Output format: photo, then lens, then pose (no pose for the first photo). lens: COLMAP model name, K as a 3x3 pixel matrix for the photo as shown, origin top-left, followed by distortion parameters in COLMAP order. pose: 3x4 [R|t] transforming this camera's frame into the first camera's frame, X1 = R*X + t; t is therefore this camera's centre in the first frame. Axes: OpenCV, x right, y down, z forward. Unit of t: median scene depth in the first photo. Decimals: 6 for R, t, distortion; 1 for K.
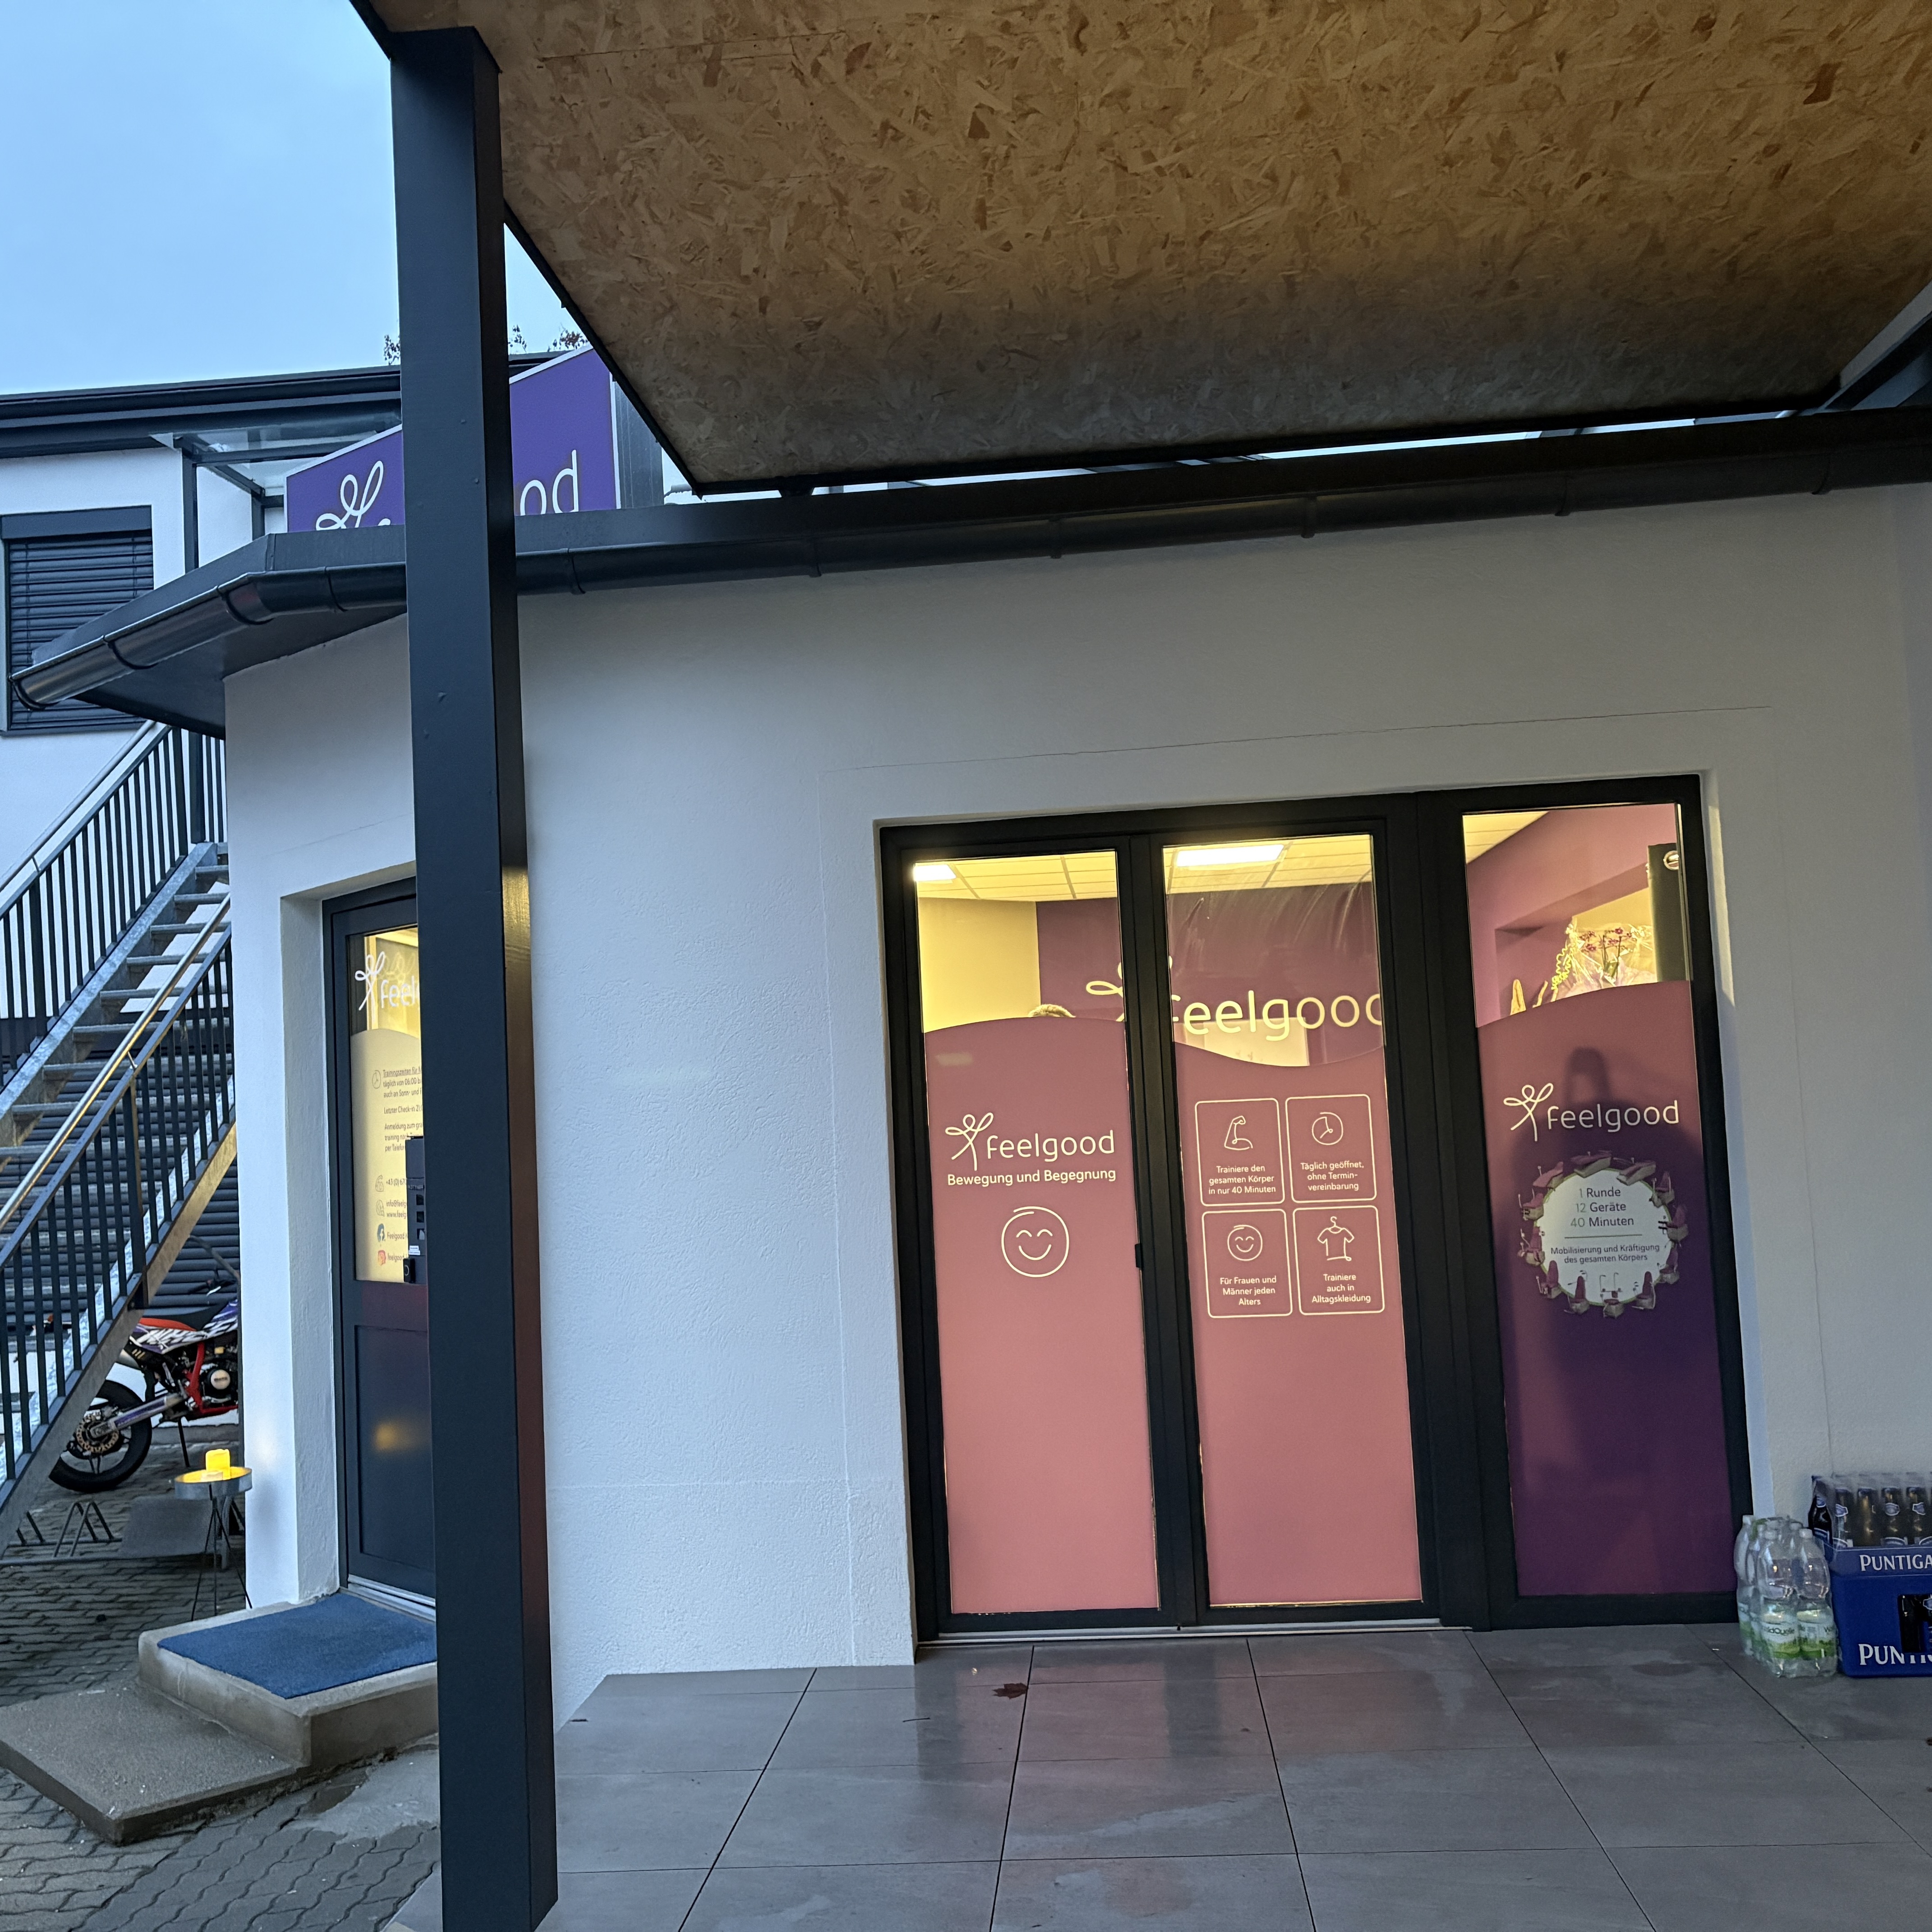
lens RADIAL K [[1922.4, 0, 966.0], [0, 1922.4, 966.0], [0, 0, 1]] dist [0.169125, -0.511385]
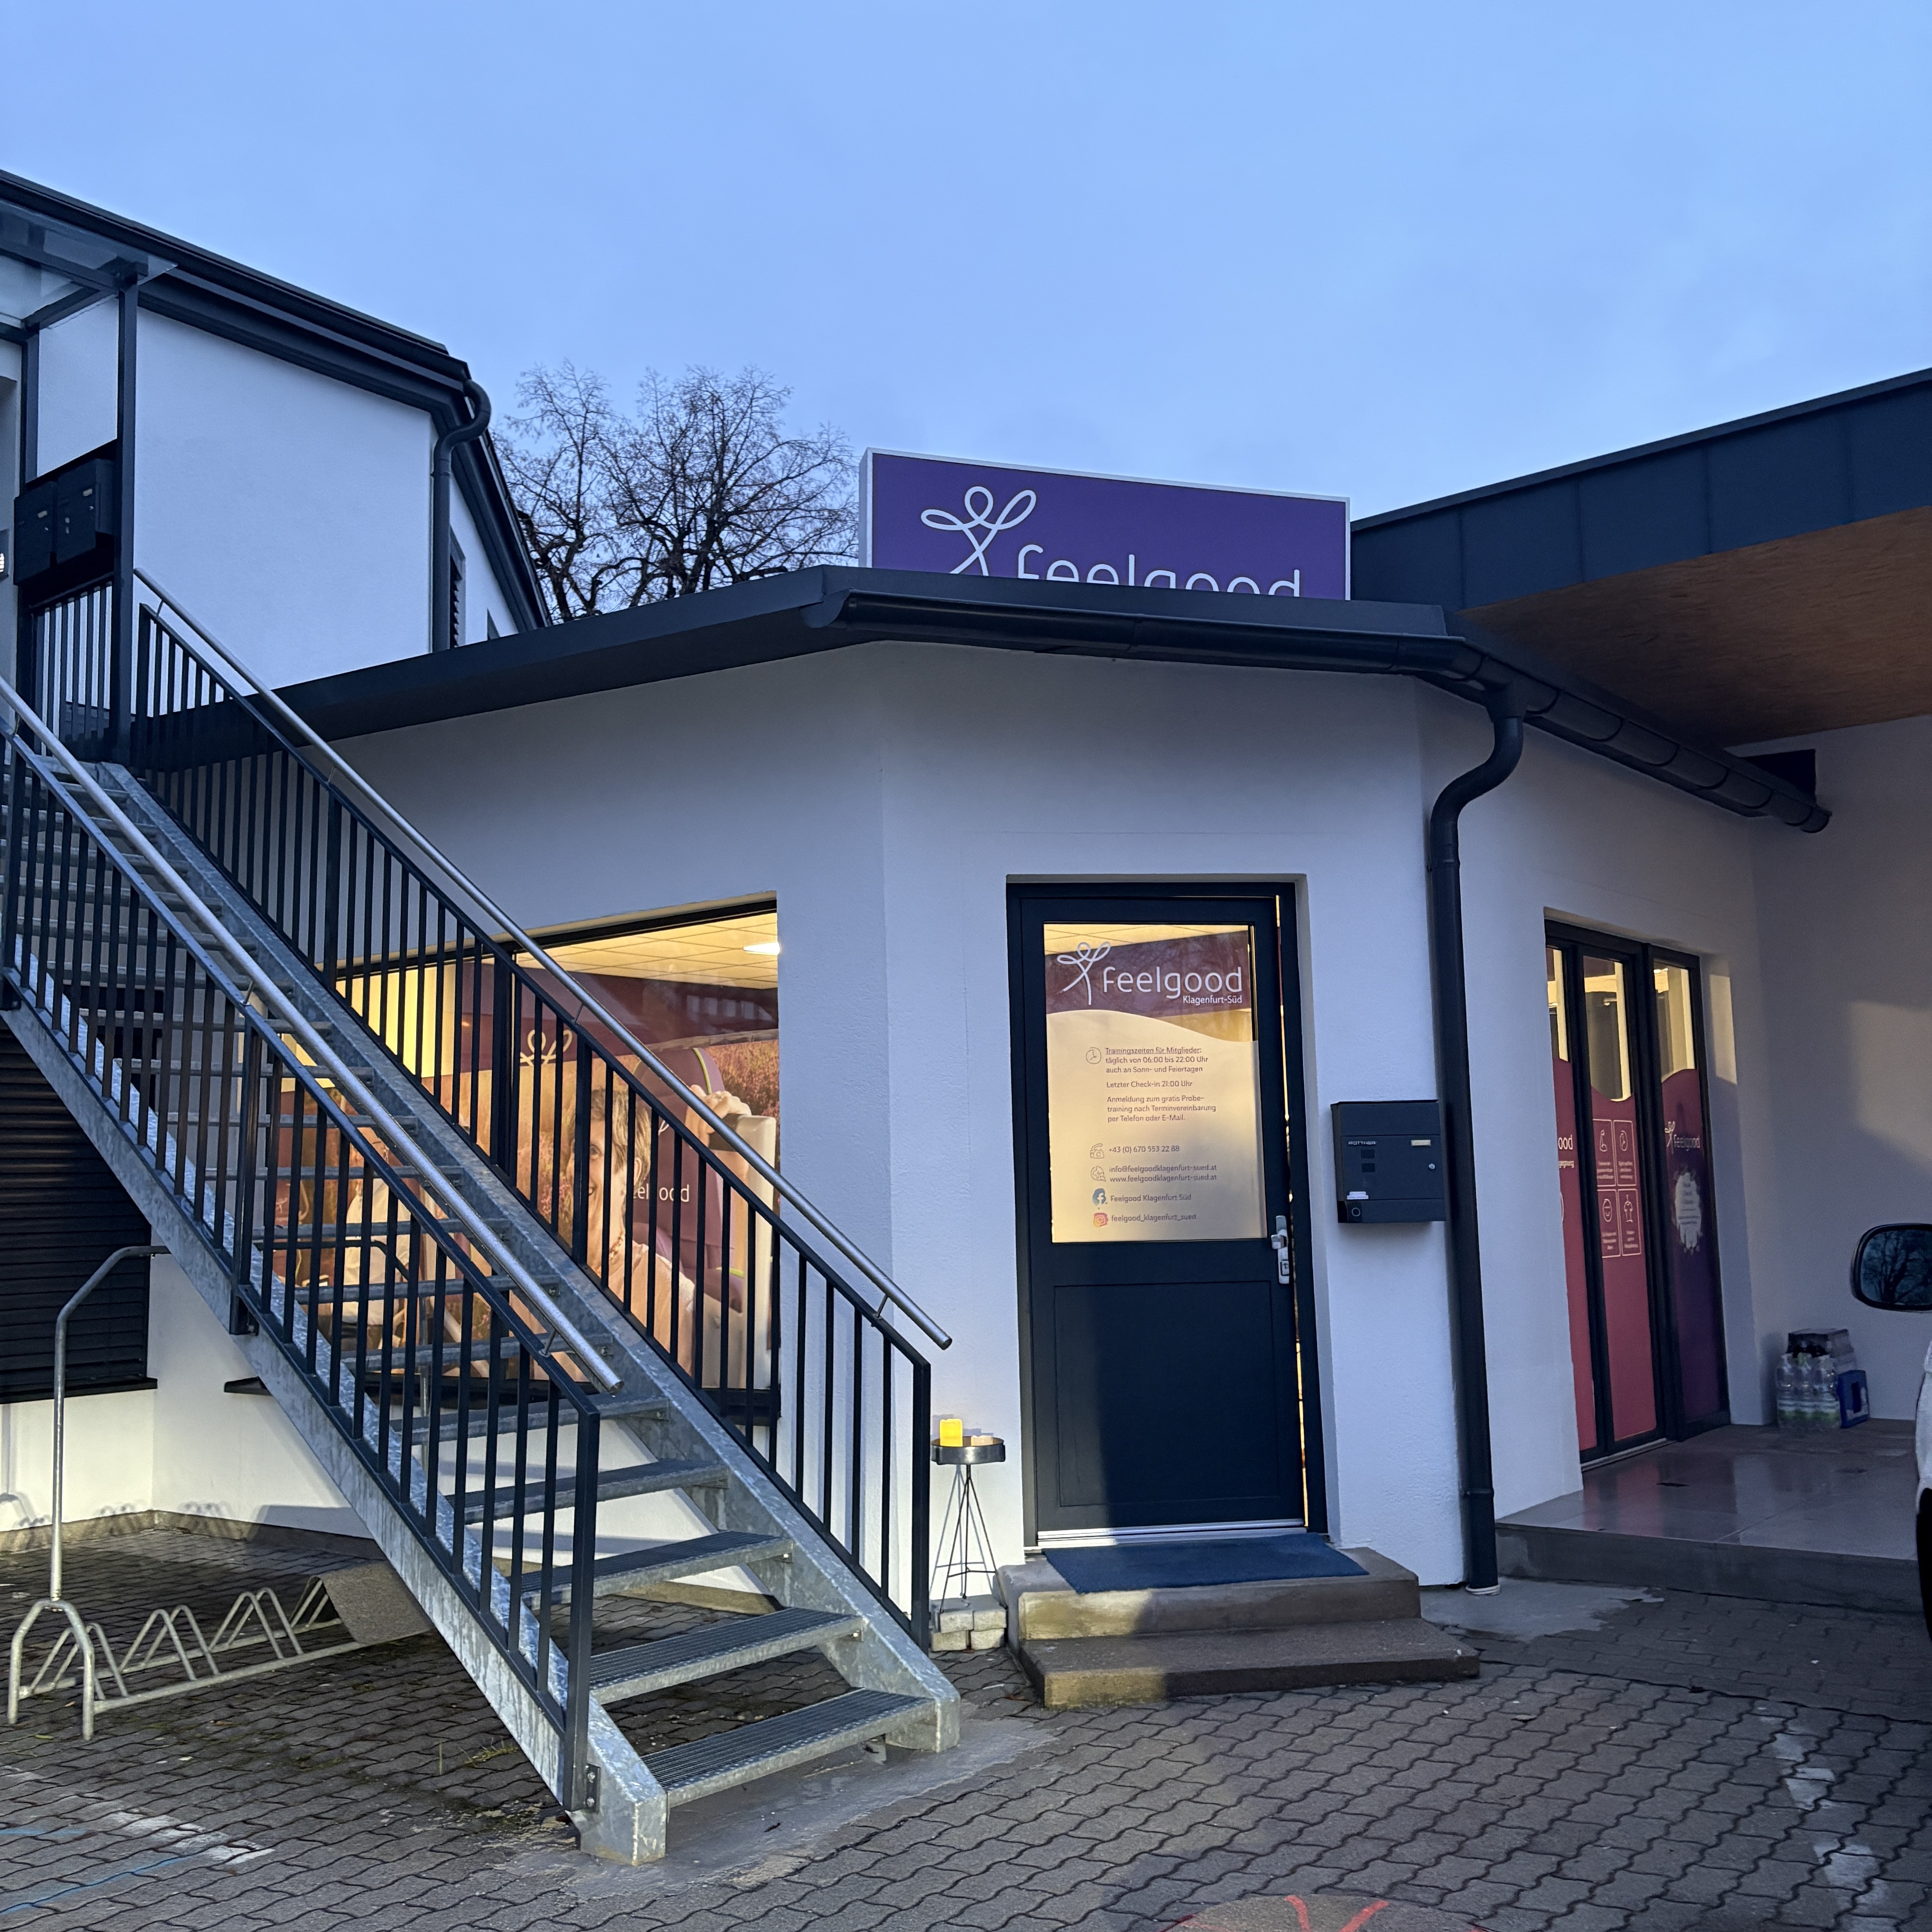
lens RADIAL K [[1922.4, 0, 966.0], [0, 1922.4, 966.0], [0, 0, 1]] dist [0.169125, -0.511385]
pose [[0.571536, 0.133192, 0.809695, -1.466153], [-0.073046, 0.991080, -0.111468, 0.161047], [-0.817319, 0.004563, 0.576167, 0.512034]]
